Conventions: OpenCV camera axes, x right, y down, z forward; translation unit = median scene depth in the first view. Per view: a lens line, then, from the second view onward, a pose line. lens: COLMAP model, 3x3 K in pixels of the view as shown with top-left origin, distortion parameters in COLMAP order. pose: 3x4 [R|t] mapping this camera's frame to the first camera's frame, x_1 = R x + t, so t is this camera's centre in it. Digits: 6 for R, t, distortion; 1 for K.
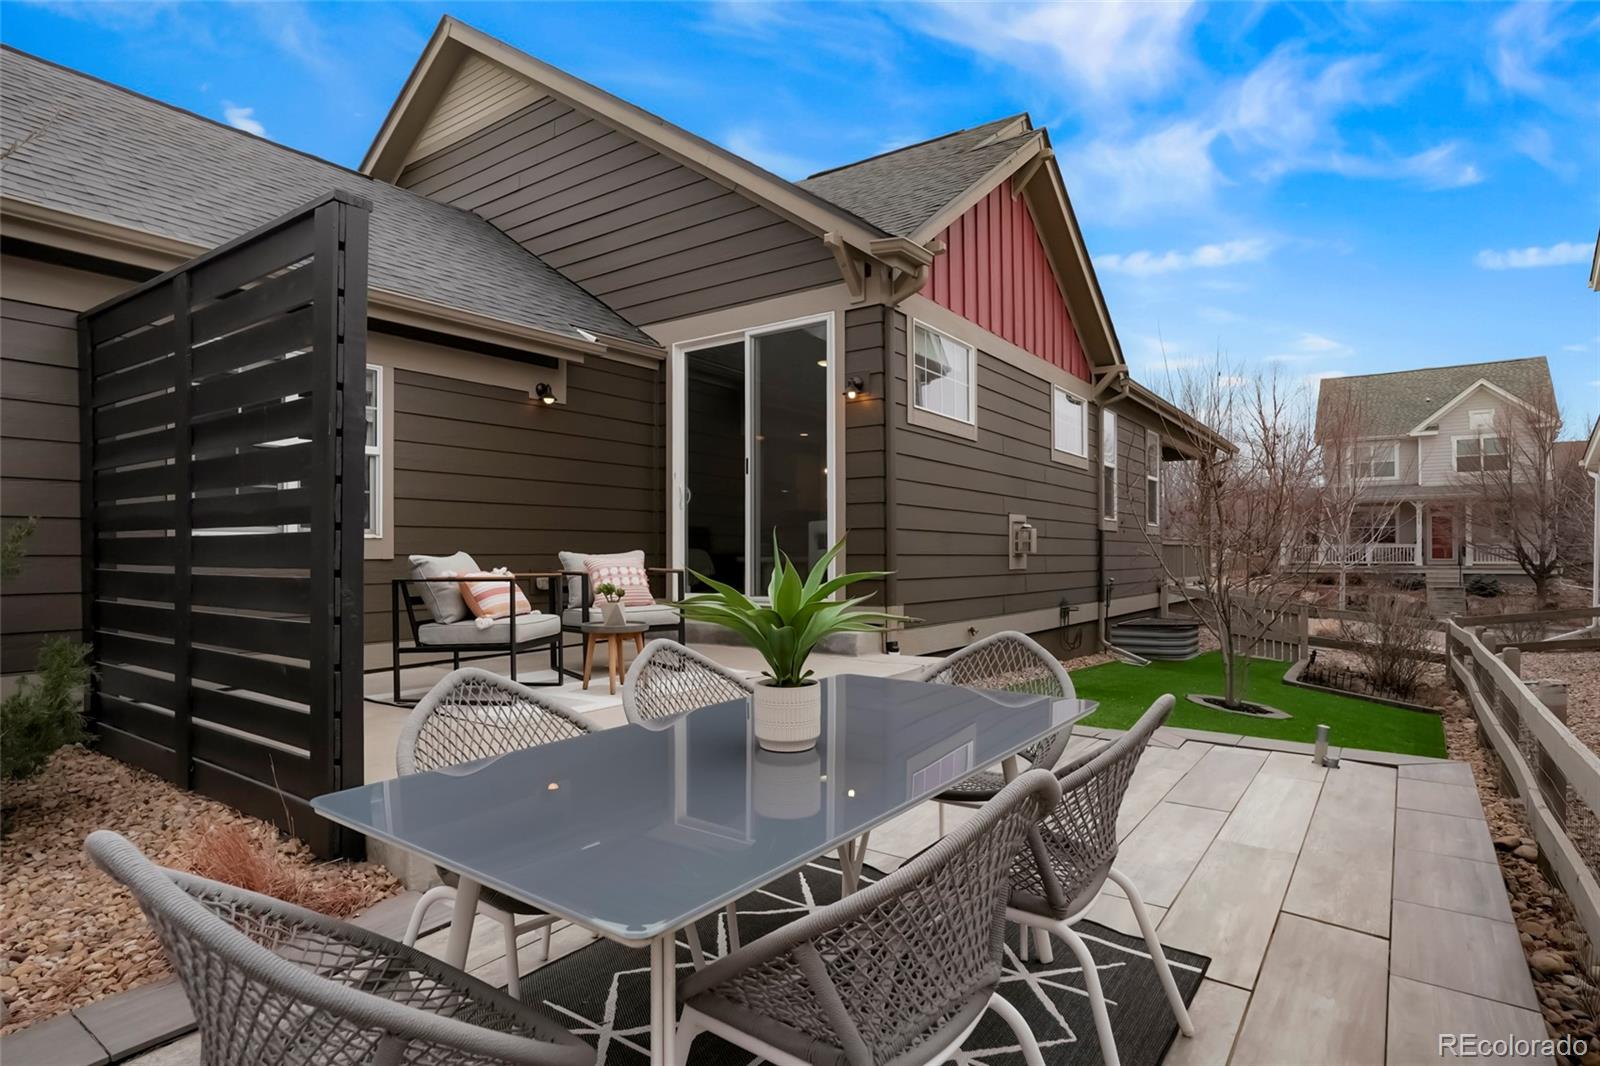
lens RADIAL K [[846.7, 0, 784.7], [0, 846.7, 552.3], [0, 0, 1]] dist [-0.049792, 0.031947]
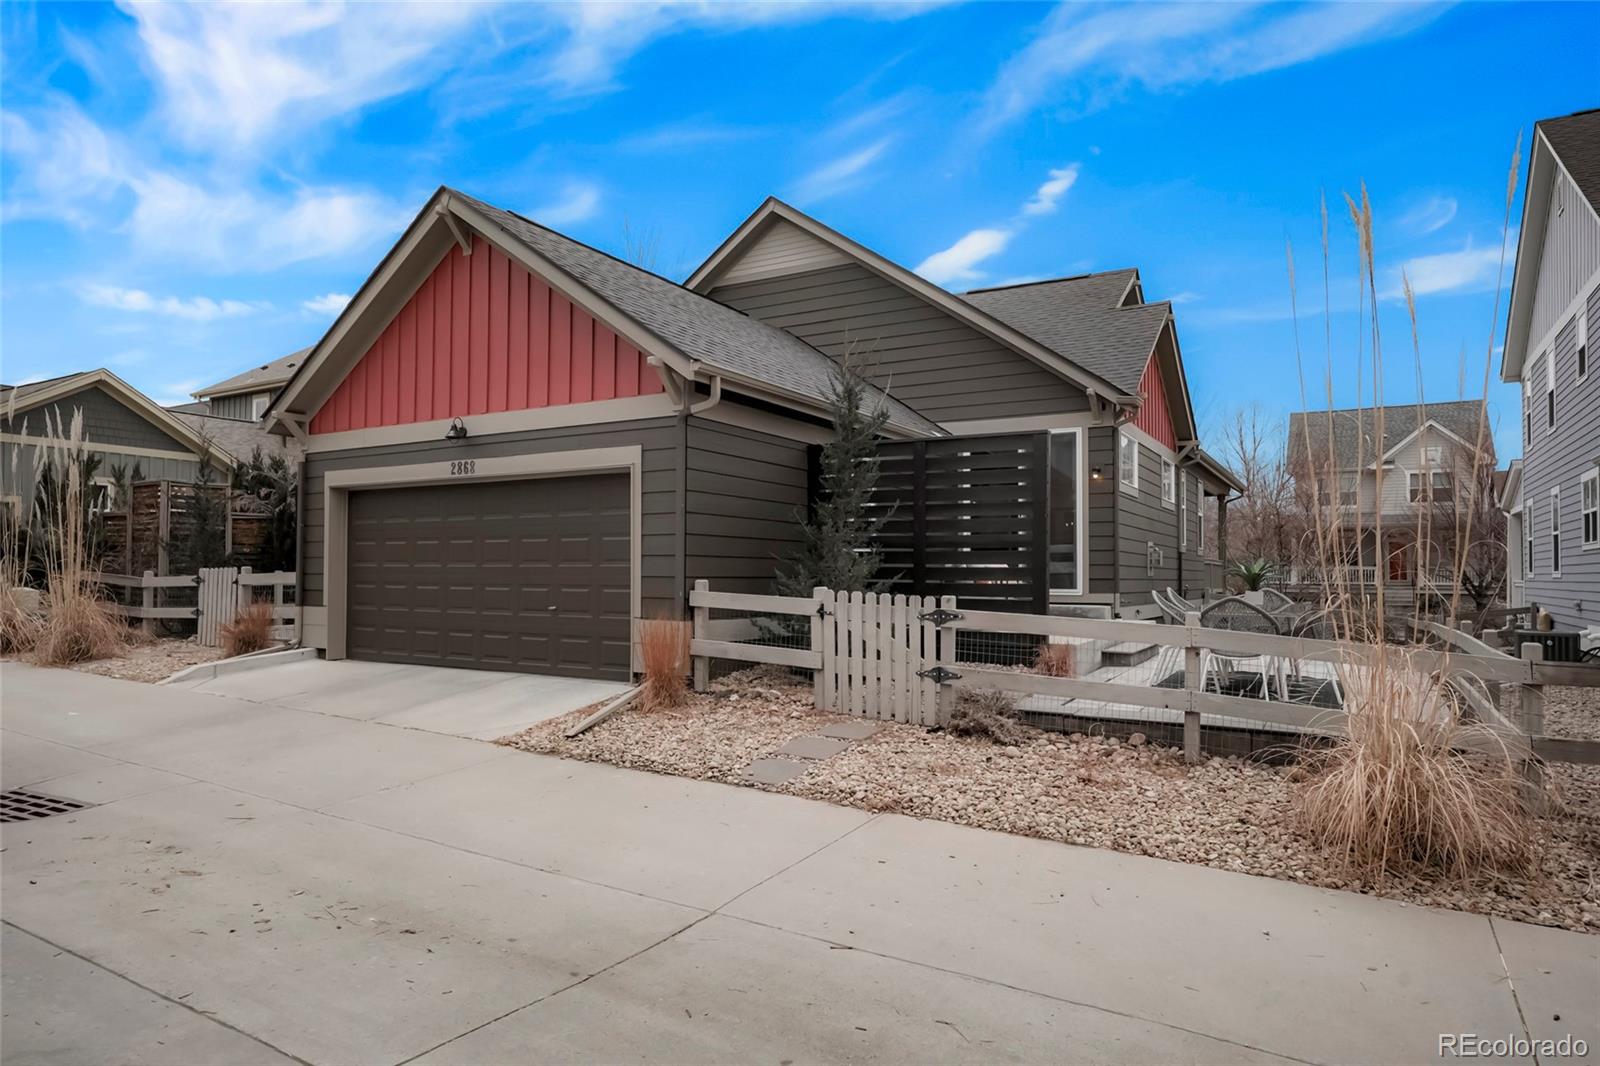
lens RADIAL K [[927.5, 0, 802.4], [0, 927.5, 538.4], [0, 0, 1]] dist [-0.003935, -0.000735]
pose [[0.994969, 0.014252, 0.099168, -0.445963], [-0.010824, 0.999328, -0.035019, 0.013900], [-0.099601, 0.033769, 0.994454, -0.545208]]
